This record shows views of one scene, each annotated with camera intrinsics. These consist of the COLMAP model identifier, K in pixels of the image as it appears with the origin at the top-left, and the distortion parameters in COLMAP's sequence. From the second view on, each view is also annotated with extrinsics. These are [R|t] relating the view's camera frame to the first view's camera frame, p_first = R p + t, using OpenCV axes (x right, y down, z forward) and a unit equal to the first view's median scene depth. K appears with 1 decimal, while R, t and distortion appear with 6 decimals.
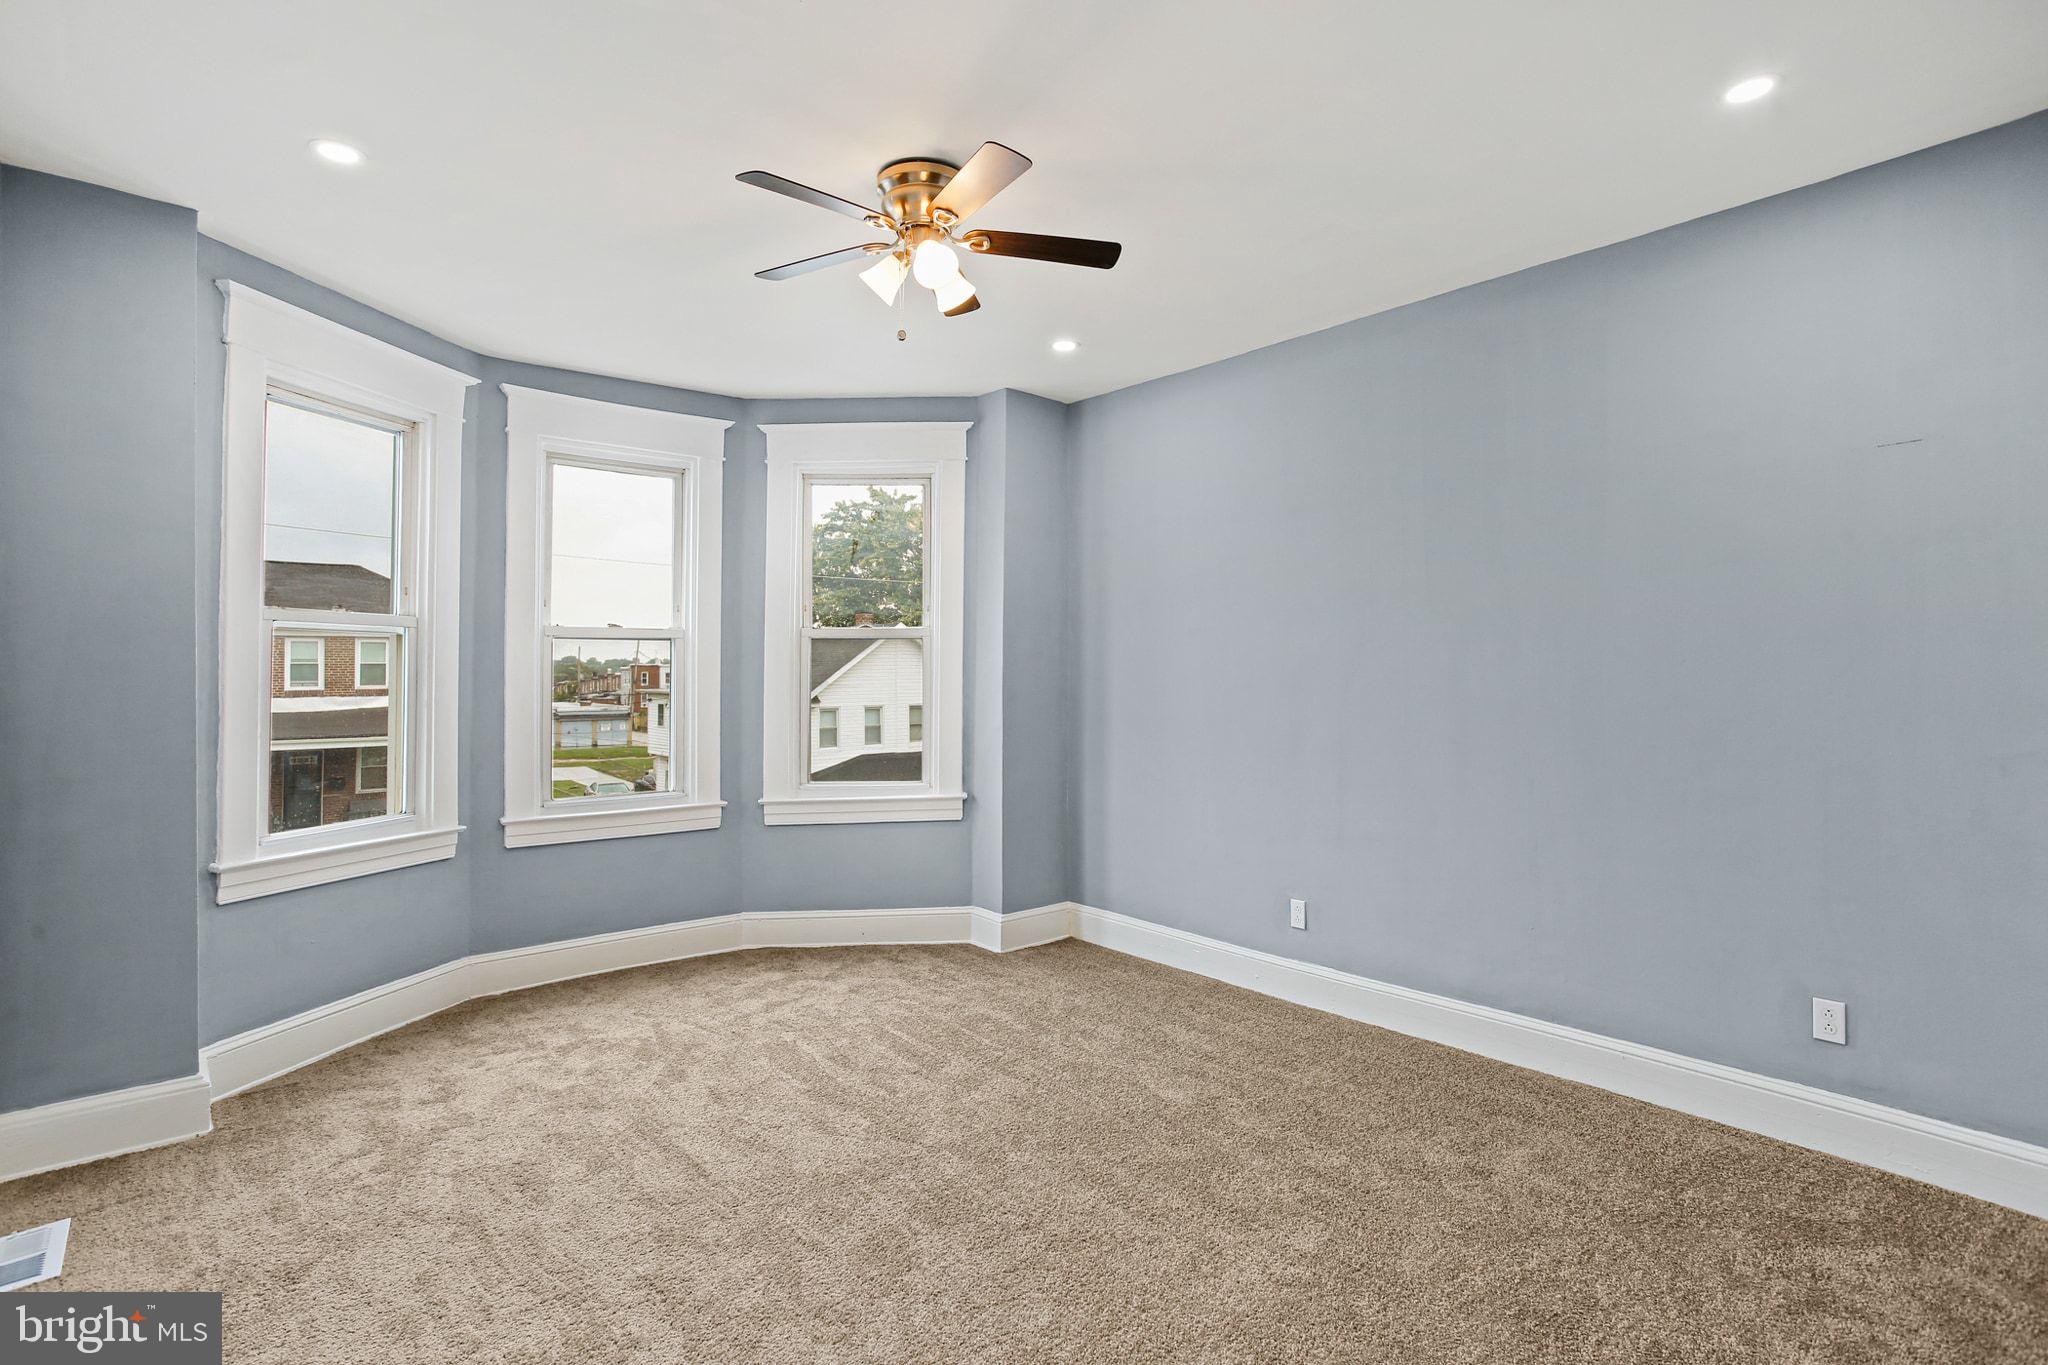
lens RADIAL K [[1008.7, 0, 1022.0], [0, 1008.7, 672.0], [0, 0, 1]] dist [-0.035048, 0.013649]
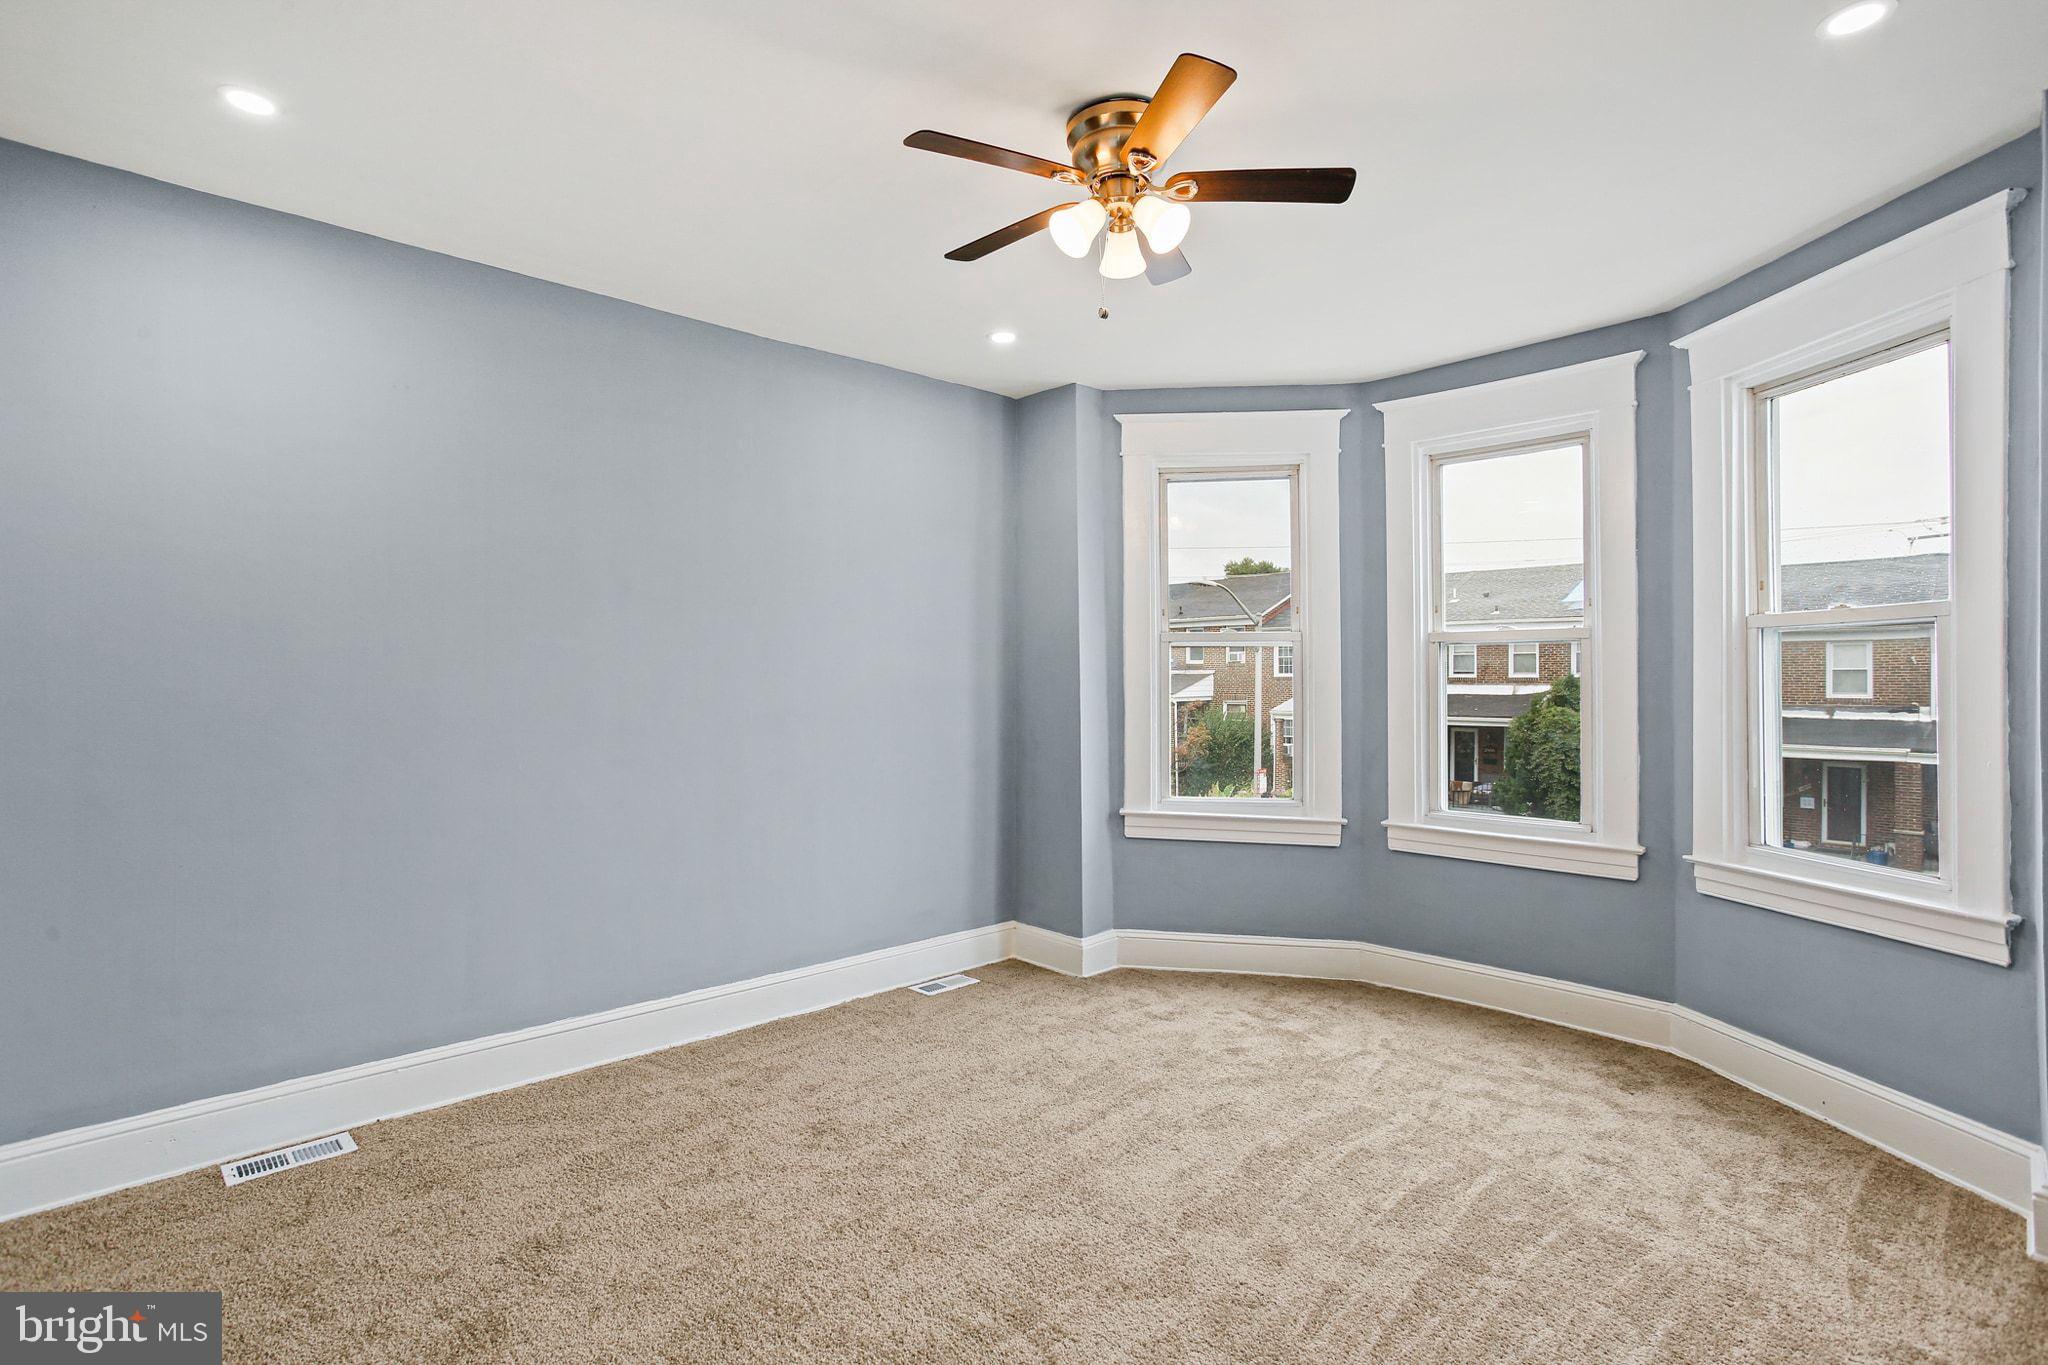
lens RADIAL K [[1008.7, 0, 1017.9], [0, 1008.7, 680.5], [0, 0, 1]] dist [-0.035048, 0.013649]
pose [[0.050206, 0.001260, -0.998738, 0.521045], [0.000418, 0.999999, 0.001283, -0.000274], [0.998739, -0.000482, 0.050205, 0.579692]]
